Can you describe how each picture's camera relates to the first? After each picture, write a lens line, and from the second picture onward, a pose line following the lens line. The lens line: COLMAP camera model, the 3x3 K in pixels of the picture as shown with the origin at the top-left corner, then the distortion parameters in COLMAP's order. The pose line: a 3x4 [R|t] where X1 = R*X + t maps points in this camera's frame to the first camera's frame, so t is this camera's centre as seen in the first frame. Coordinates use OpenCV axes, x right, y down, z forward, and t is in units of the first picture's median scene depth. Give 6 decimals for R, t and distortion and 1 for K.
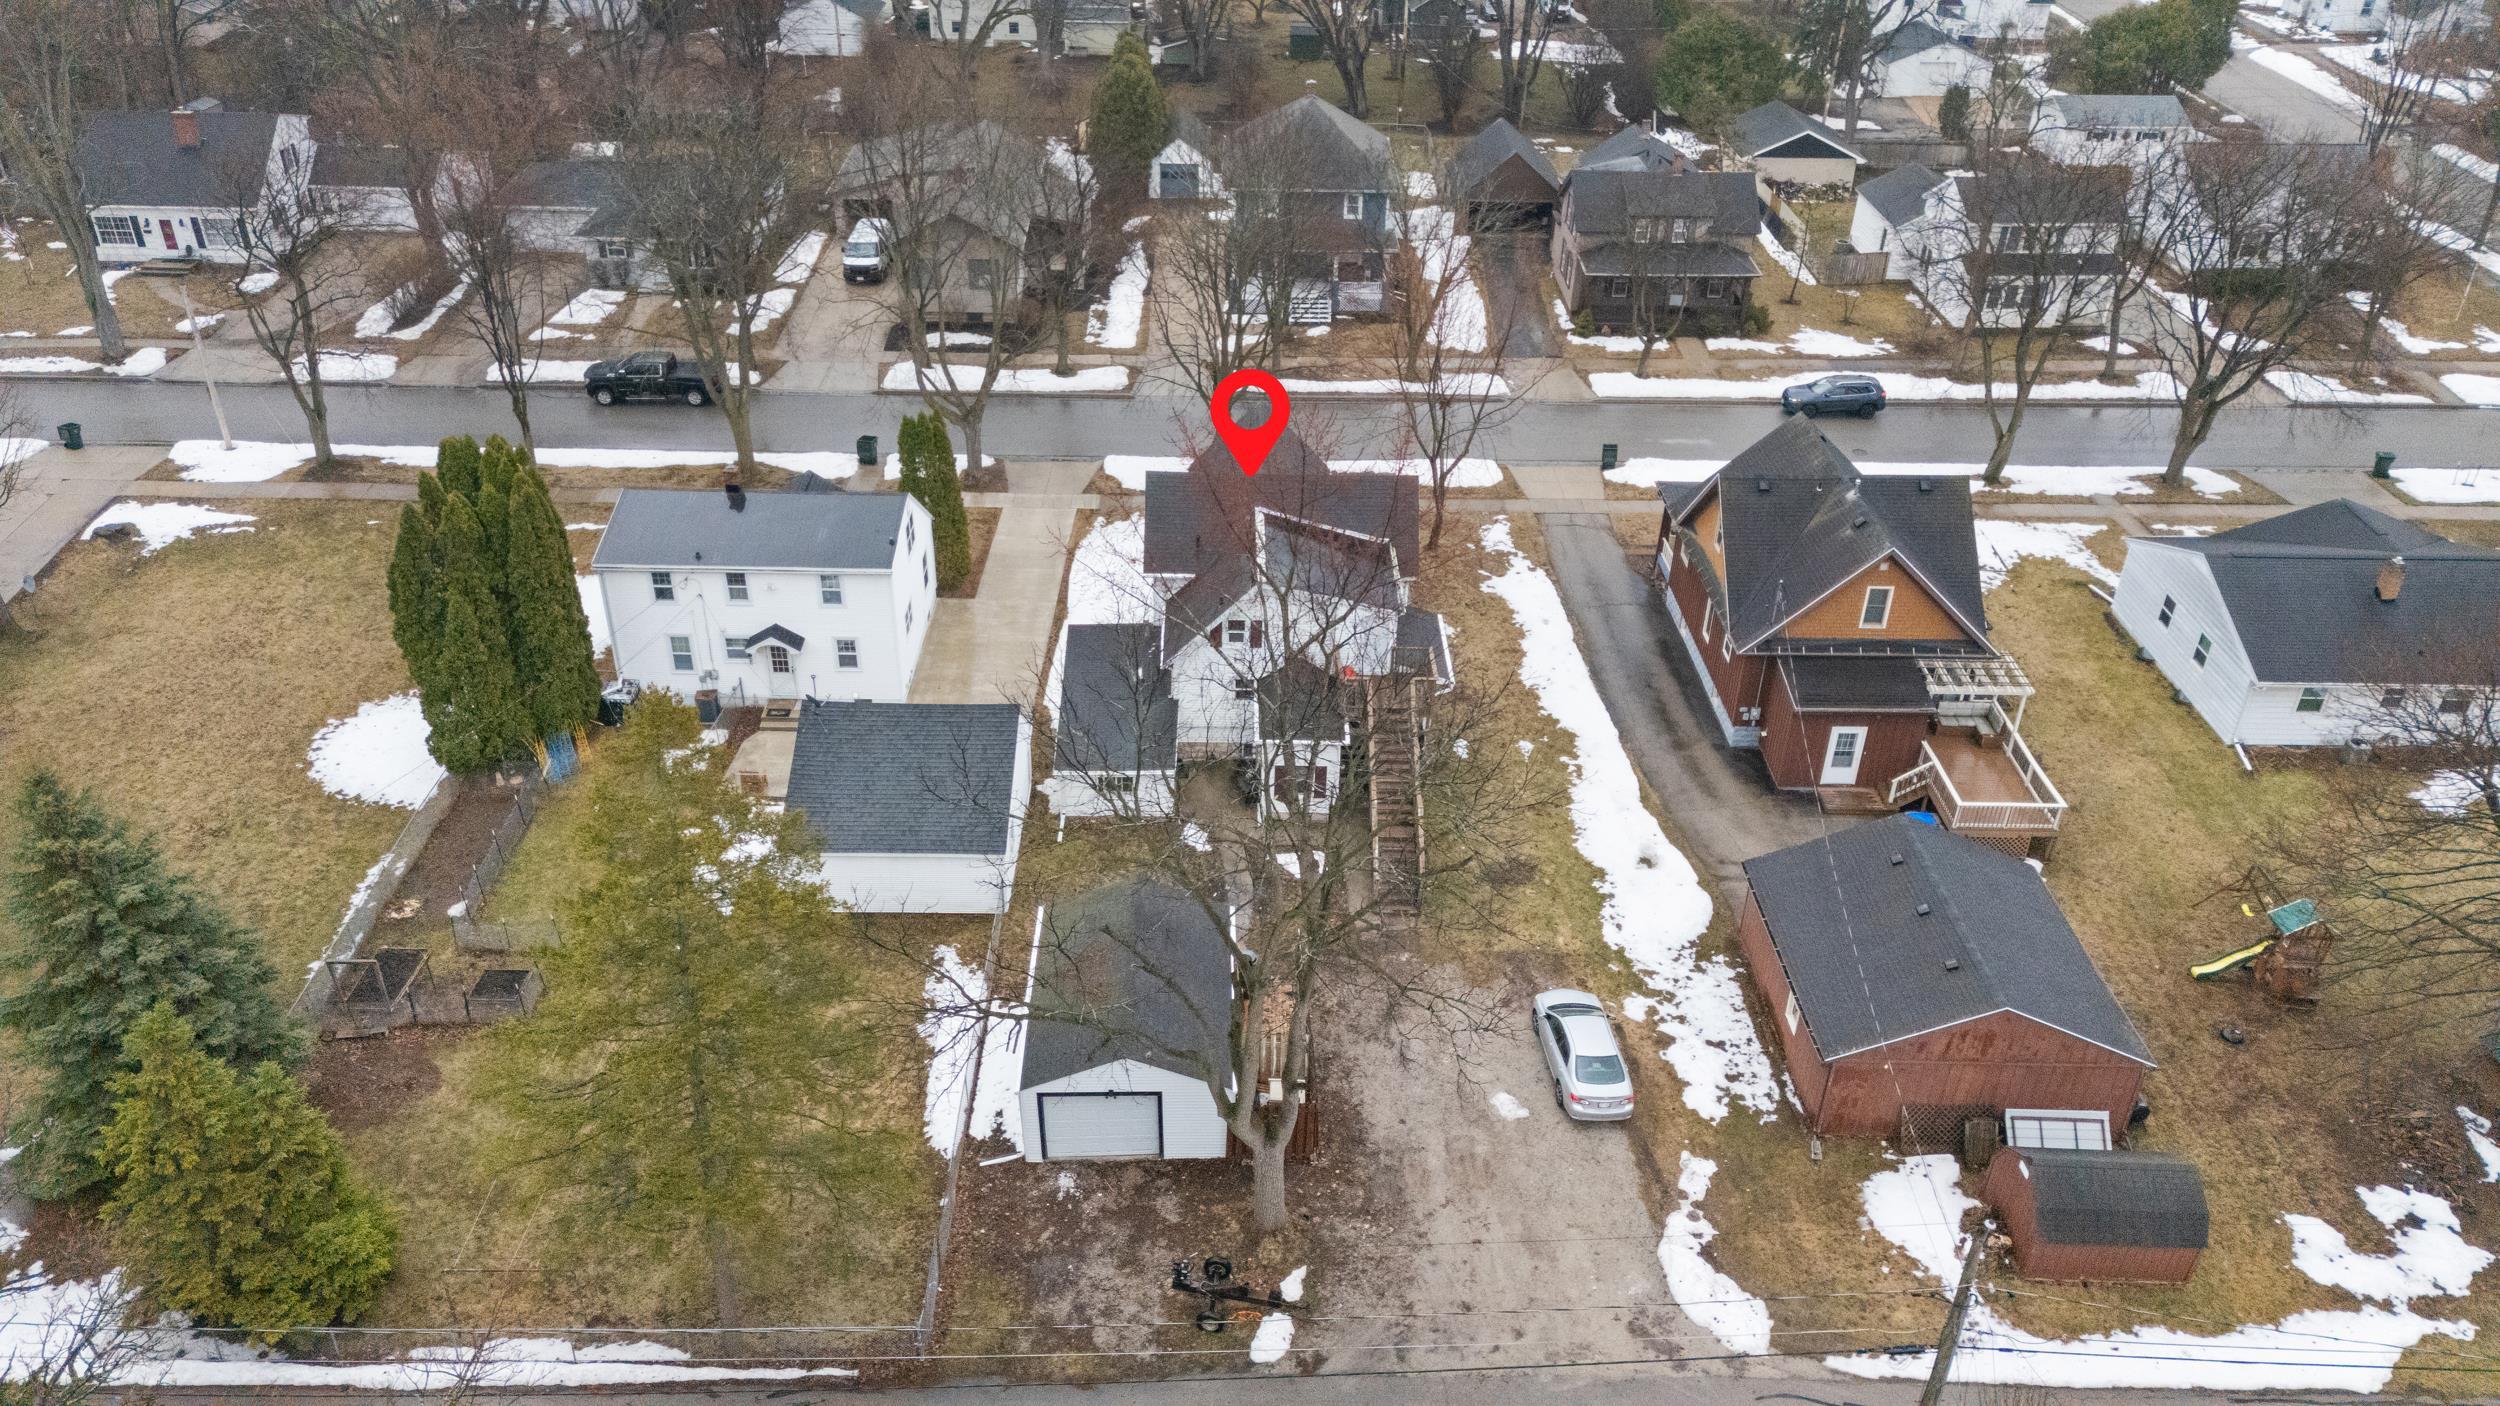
lens RADIAL K [[1830.0, 0, 1236.7], [0, 1830.0, 689.1], [0, 0, 1]] dist [0.056797, -0.053269]
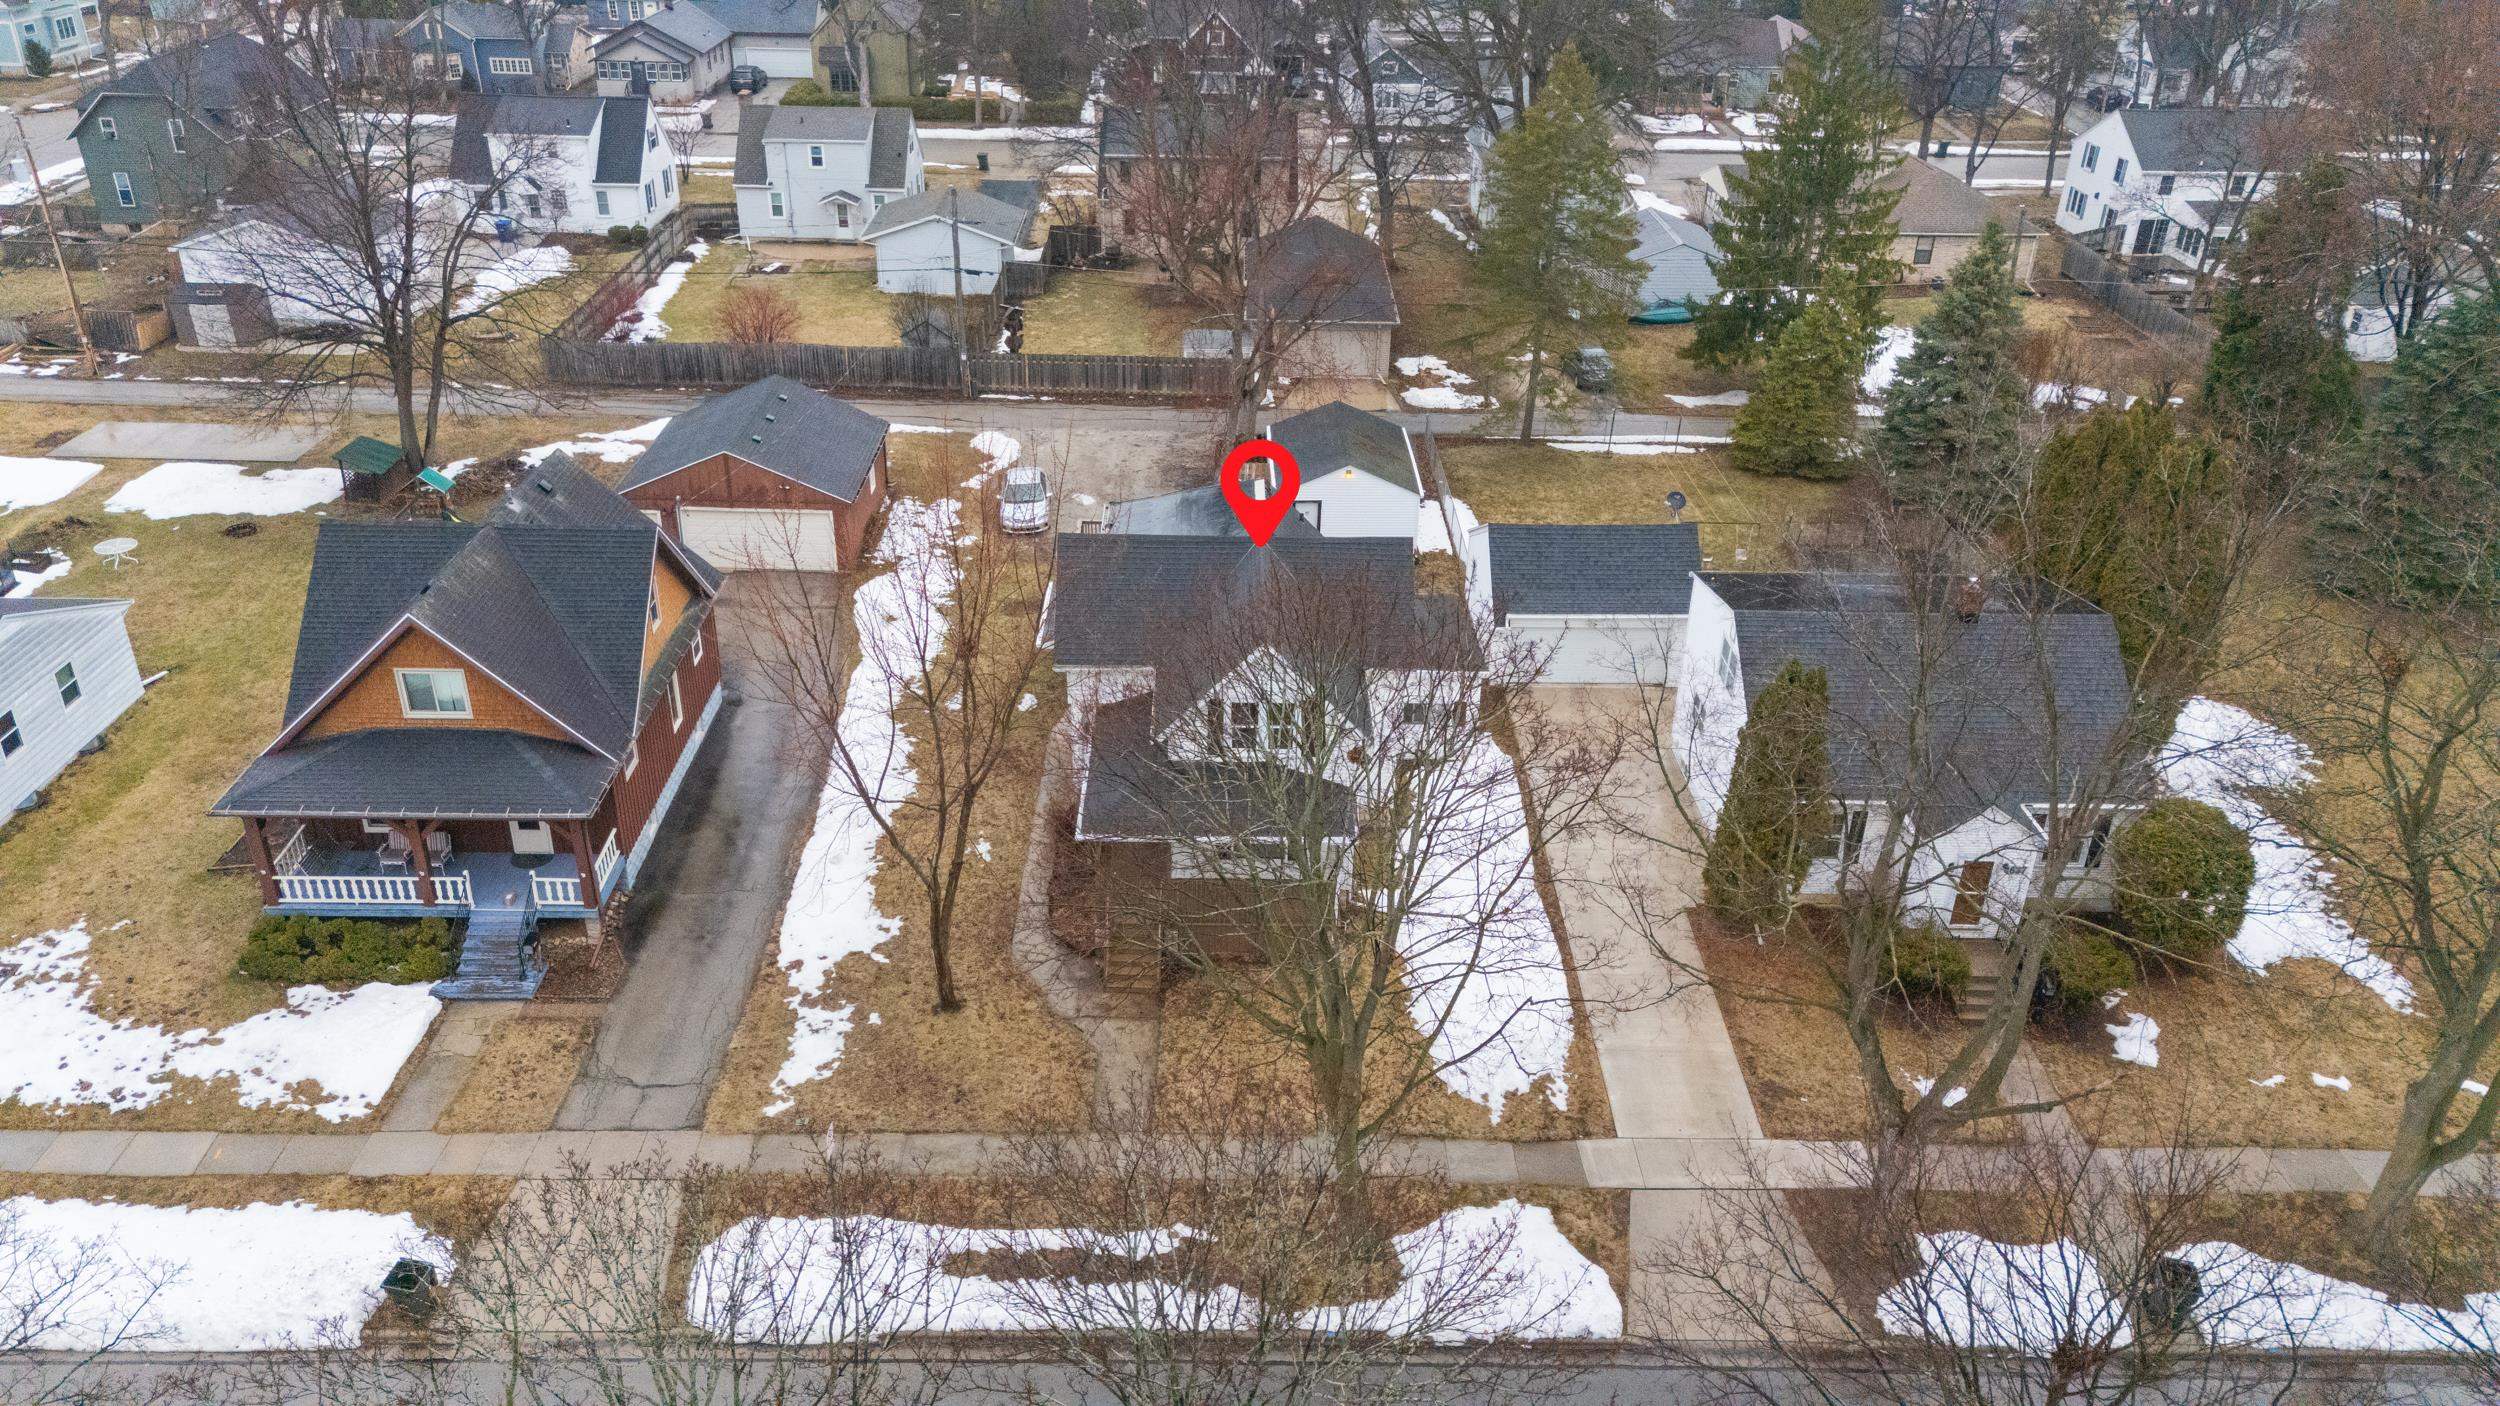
lens RADIAL K [[1830.0, 0, 1247.5], [0, 1830.0, 726.0], [0, 0, 1]] dist [0.056797, -0.053269]
pose [[-0.999400, -0.024641, -0.024356, 0.038655], [-0.033412, 0.499421, 0.865715, -0.778119], [-0.009168, 0.866009, -0.499944, 1.527832]]
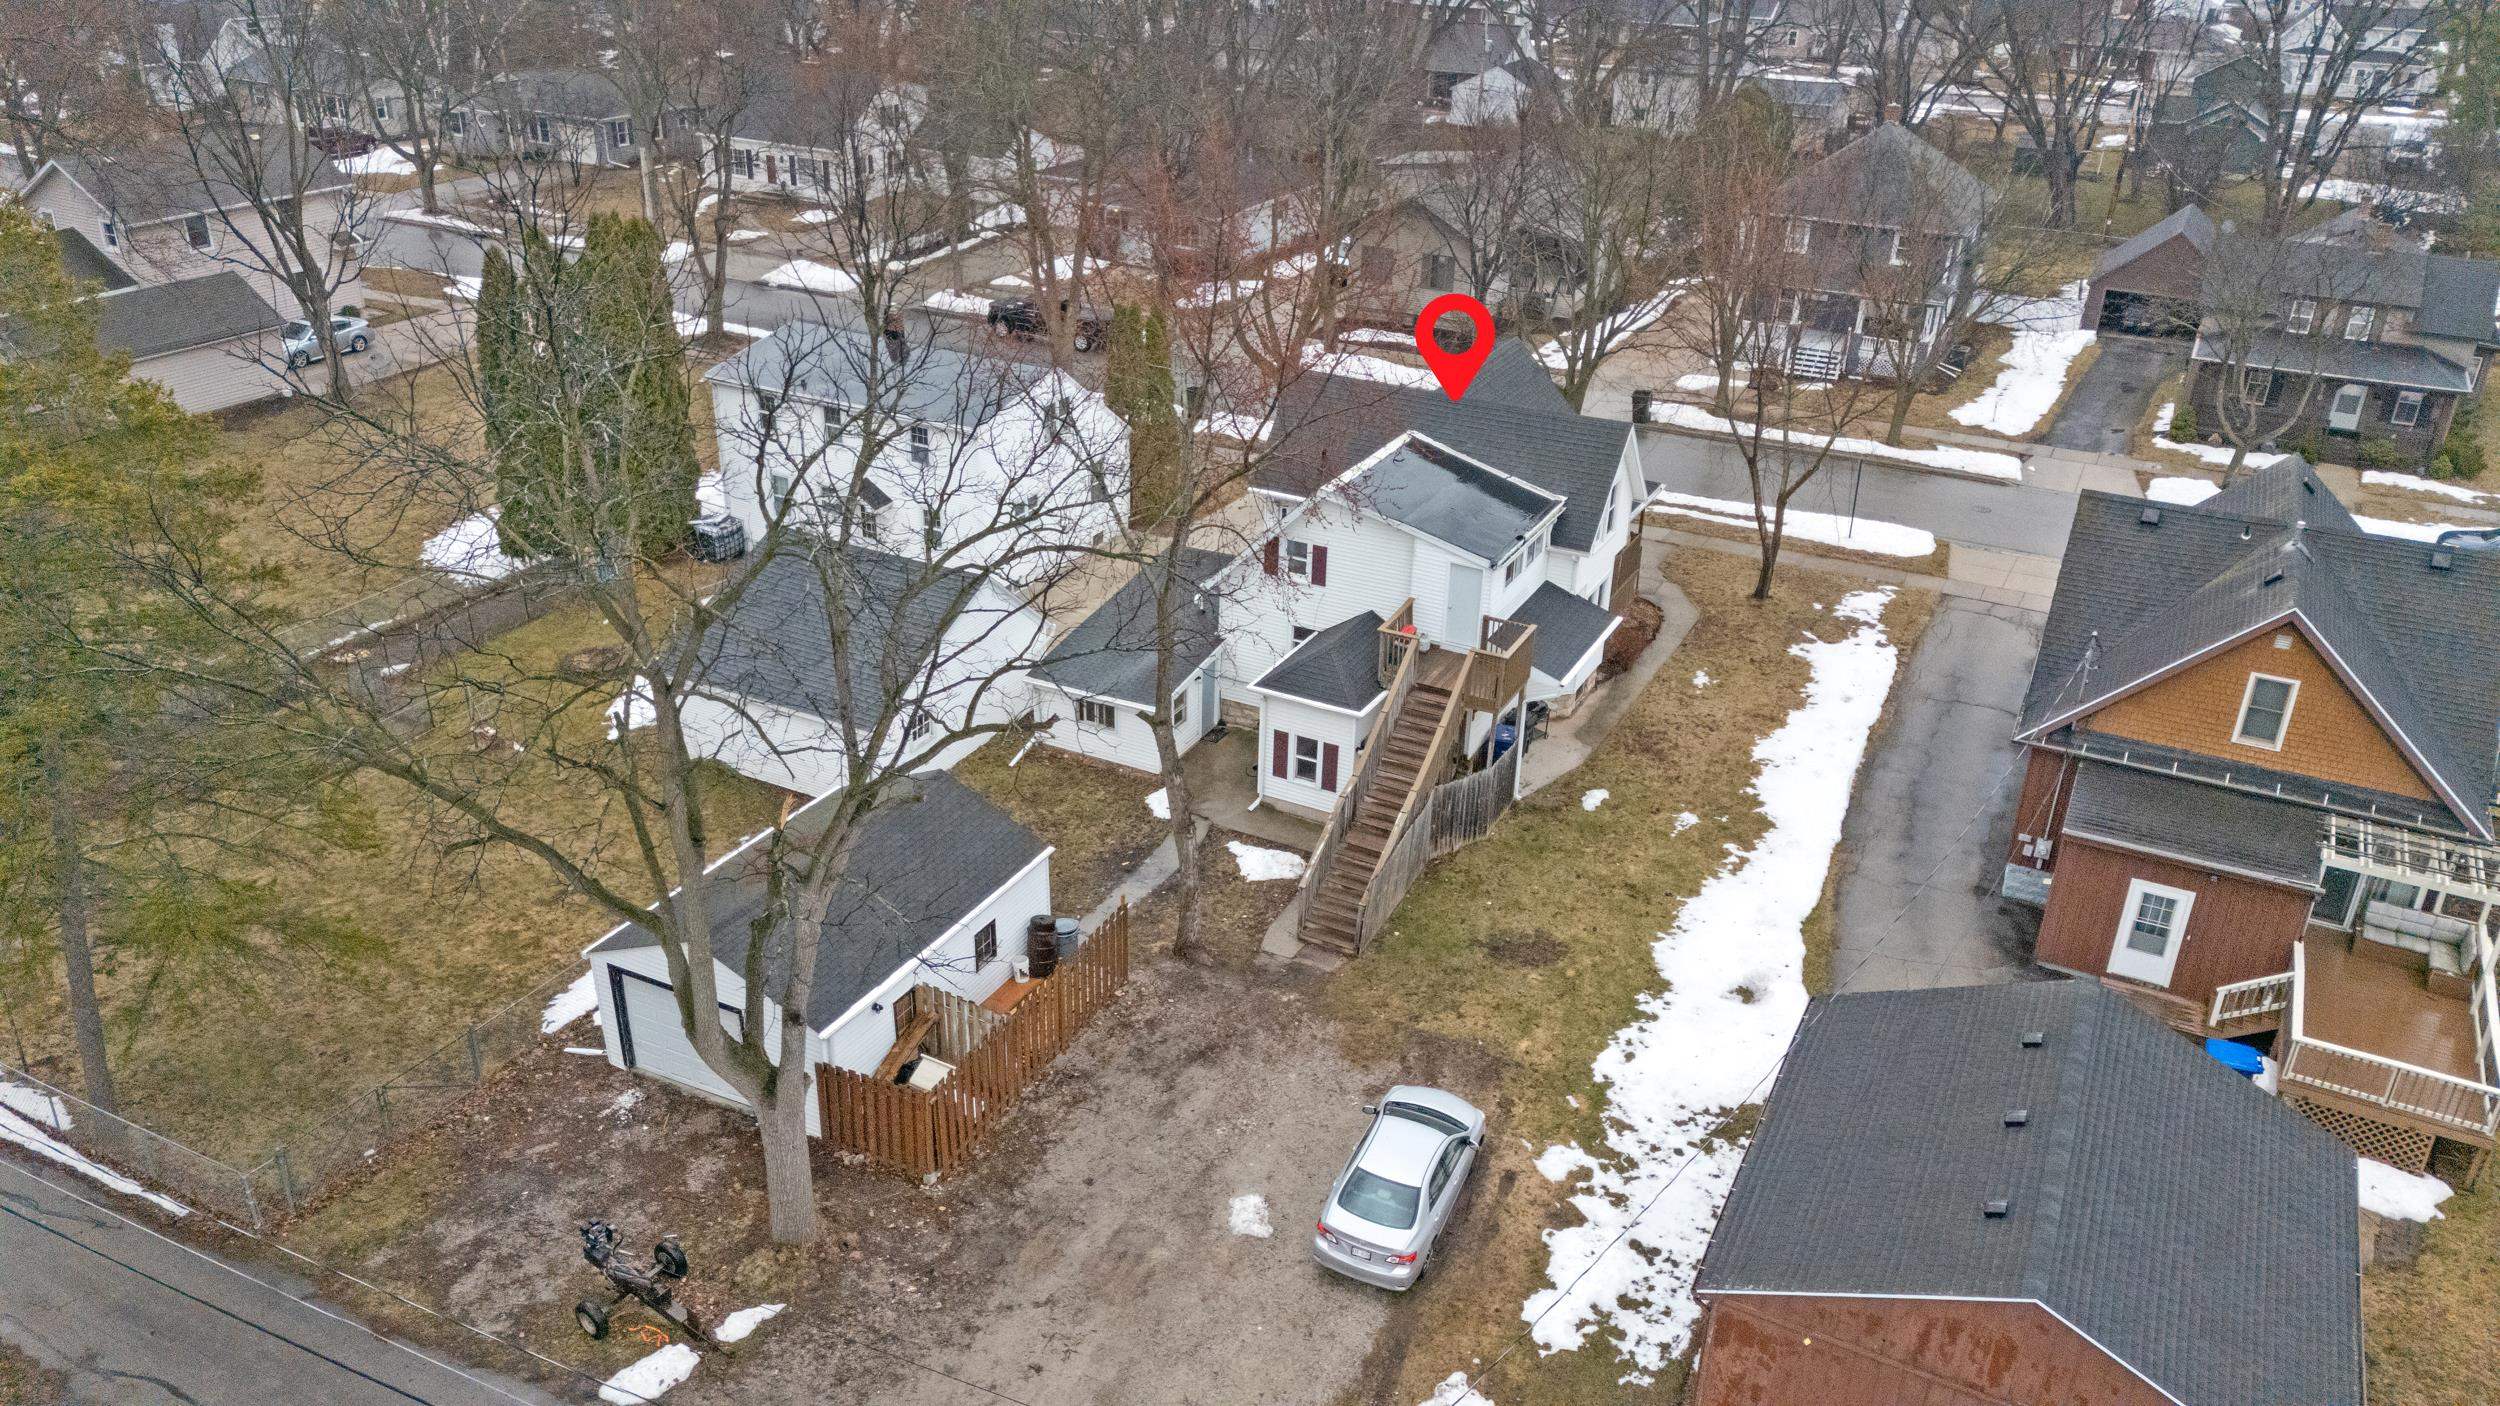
lens RADIAL K [[1830.0, 0, 1245.4], [0, 1830.0, 698.0], [0, 0, 1]] dist [0.056797, -0.053269]
pose [[0.886484, 0.207585, -0.413588, 0.302328], [-0.251645, 0.966291, -0.054382, 0.070219], [0.388358, 0.152286, 0.908838, 0.311060]]
